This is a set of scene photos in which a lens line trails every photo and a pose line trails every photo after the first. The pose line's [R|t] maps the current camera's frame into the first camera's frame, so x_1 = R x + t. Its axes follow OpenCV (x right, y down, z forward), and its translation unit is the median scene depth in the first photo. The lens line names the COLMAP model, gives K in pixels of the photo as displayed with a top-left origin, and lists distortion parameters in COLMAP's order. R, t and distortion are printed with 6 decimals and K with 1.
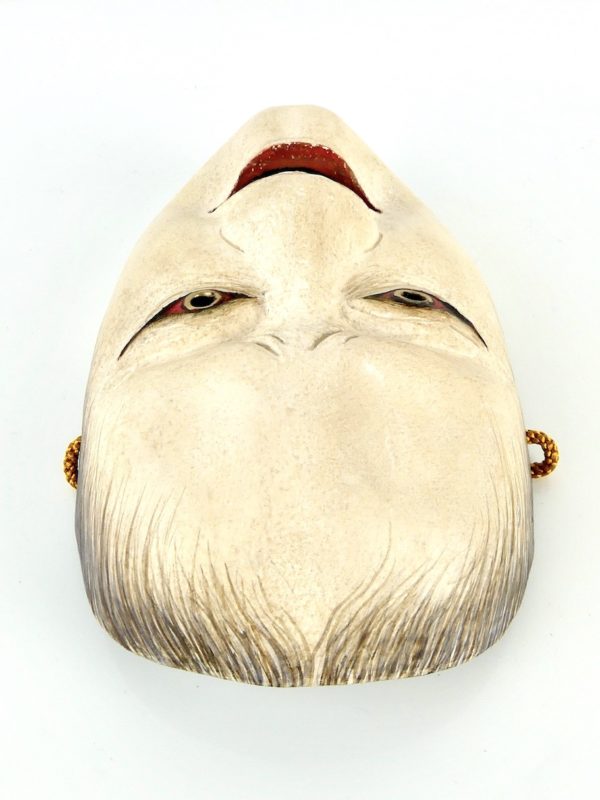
lens RADIAL K [[894.3, 0, 300.0], [0, 894.3, 400.0], [0, 0, 1]] dist [-0.001153, 0.000989]
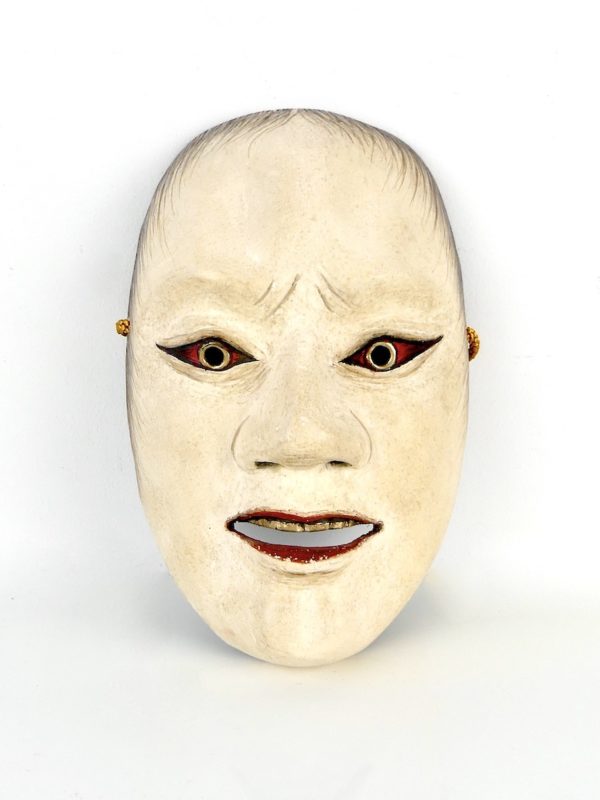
lens RADIAL K [[895.0, 0, 300.0], [0, 895.0, 443.6], [0, 0, 1]] dist [0.005441, 0.010384]
pose [[-0.999428, -0.014842, -0.030375, 0.042003], [-0.009237, -0.744406, 0.667664, -1.035018], [-0.032521, 0.667563, 0.743843, 0.143113]]
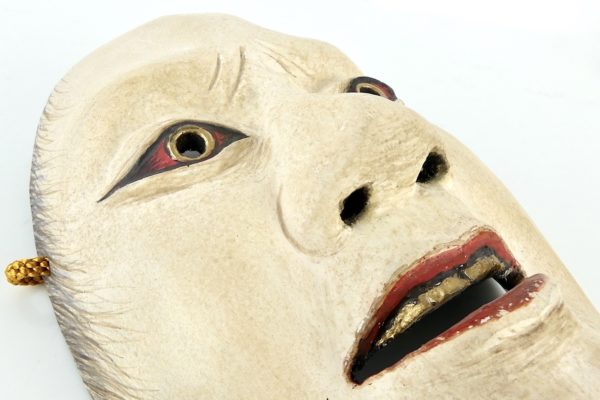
lens RADIAL K [[484.7, 0, 286.2], [0, 484.7, 191.0], [0, 0, 1]] dist [-0.031019, -0.003705]
pose [[-0.826467, 0.290435, -0.482285, 0.284303], [-0.496079, 0.029351, 0.867781, -0.553696], [0.266189, 0.956444, 0.119822, 1.001626]]
